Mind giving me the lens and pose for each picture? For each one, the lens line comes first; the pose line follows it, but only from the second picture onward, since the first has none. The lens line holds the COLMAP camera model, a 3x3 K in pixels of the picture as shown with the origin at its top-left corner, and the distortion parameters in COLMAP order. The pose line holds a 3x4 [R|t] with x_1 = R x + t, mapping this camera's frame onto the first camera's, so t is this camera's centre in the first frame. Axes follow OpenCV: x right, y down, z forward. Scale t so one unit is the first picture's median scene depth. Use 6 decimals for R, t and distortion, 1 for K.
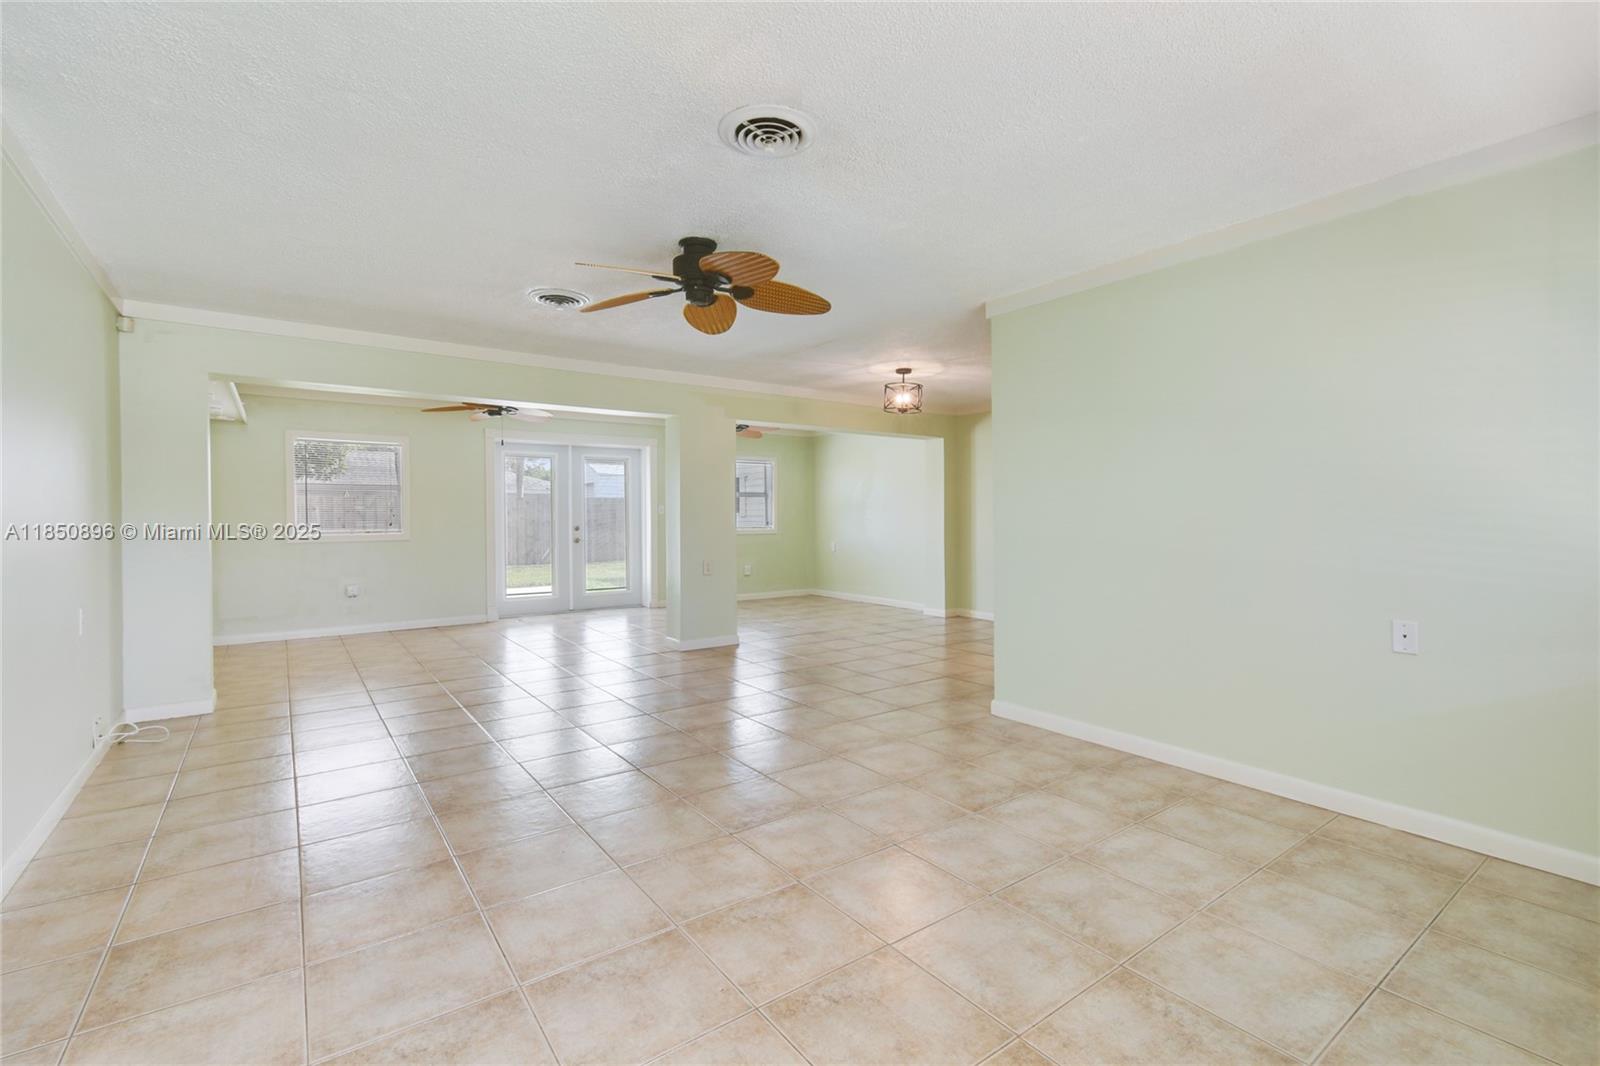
lens RADIAL K [[705.3, 0, 797.9], [0, 705.3, 531.8], [0, 0, 1]] dist [0.001071, 0.000611]
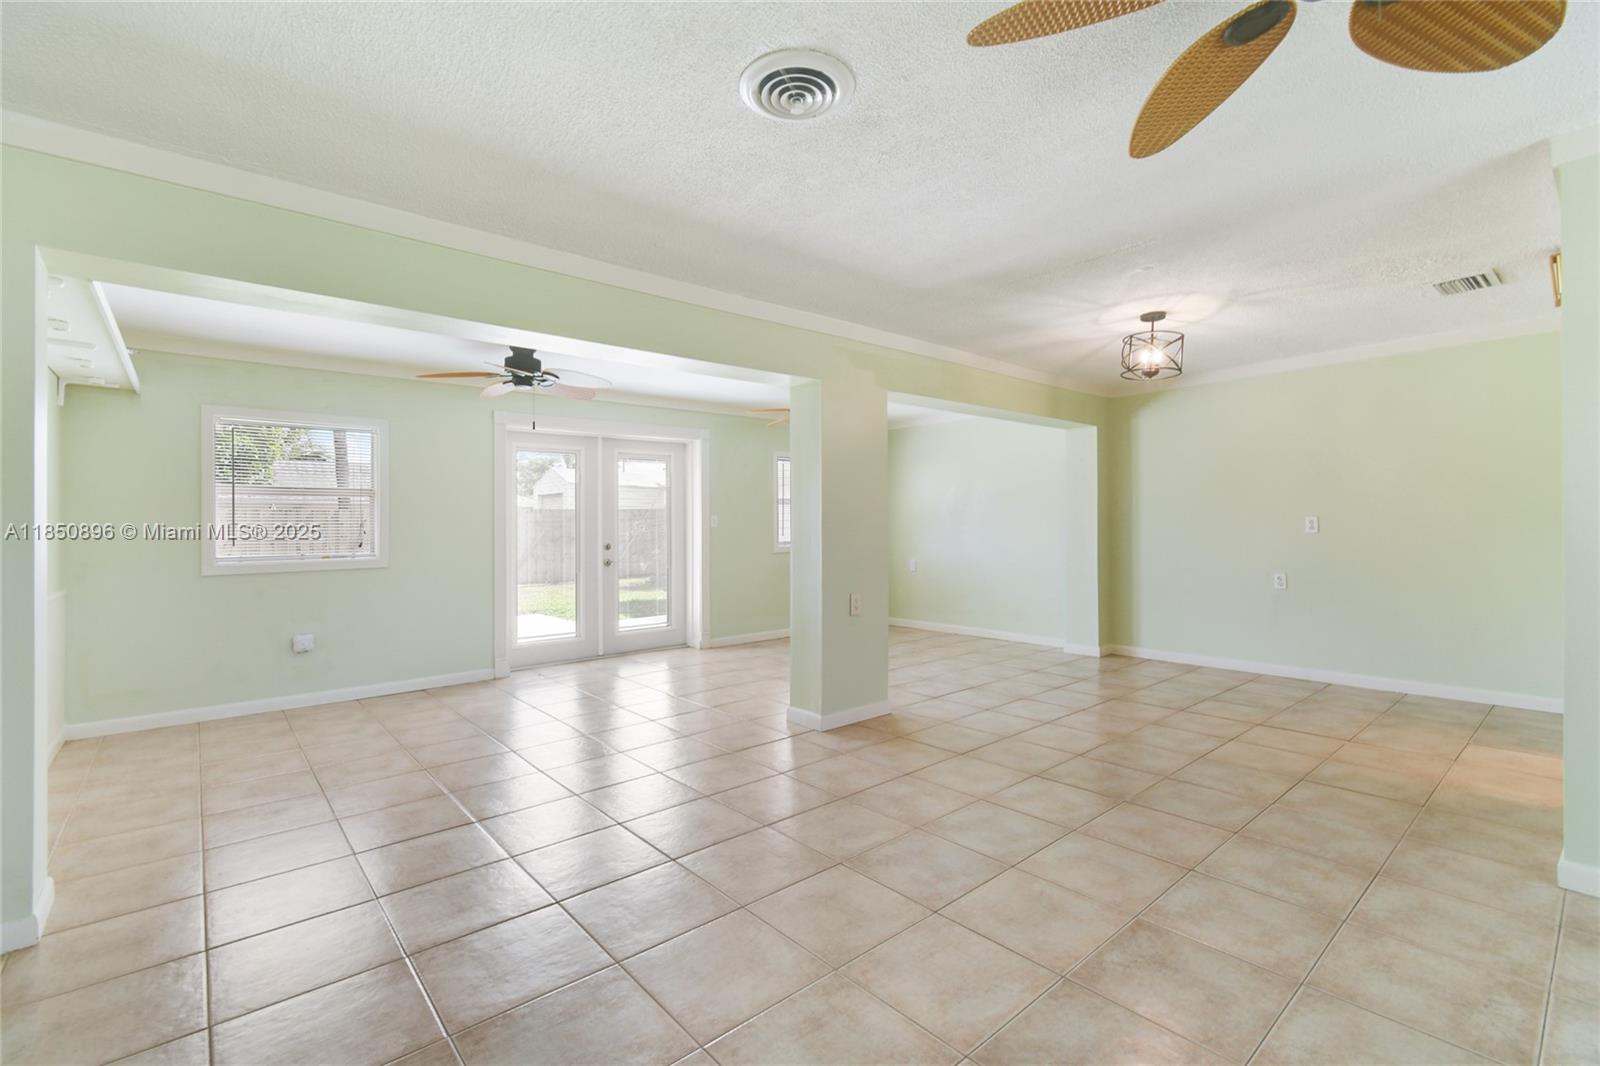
lens RADIAL K [[703.7, 0, 799.5], [0, 703.7, 519.2], [0, 0, 1]] dist [-0.000383, -0.000035]
pose [[0.996787, -0.006846, 0.079809, -0.174931], [0.009710, 0.999320, -0.035561, -0.005662], [-0.079511, 0.036222, 0.996176, 0.239818]]
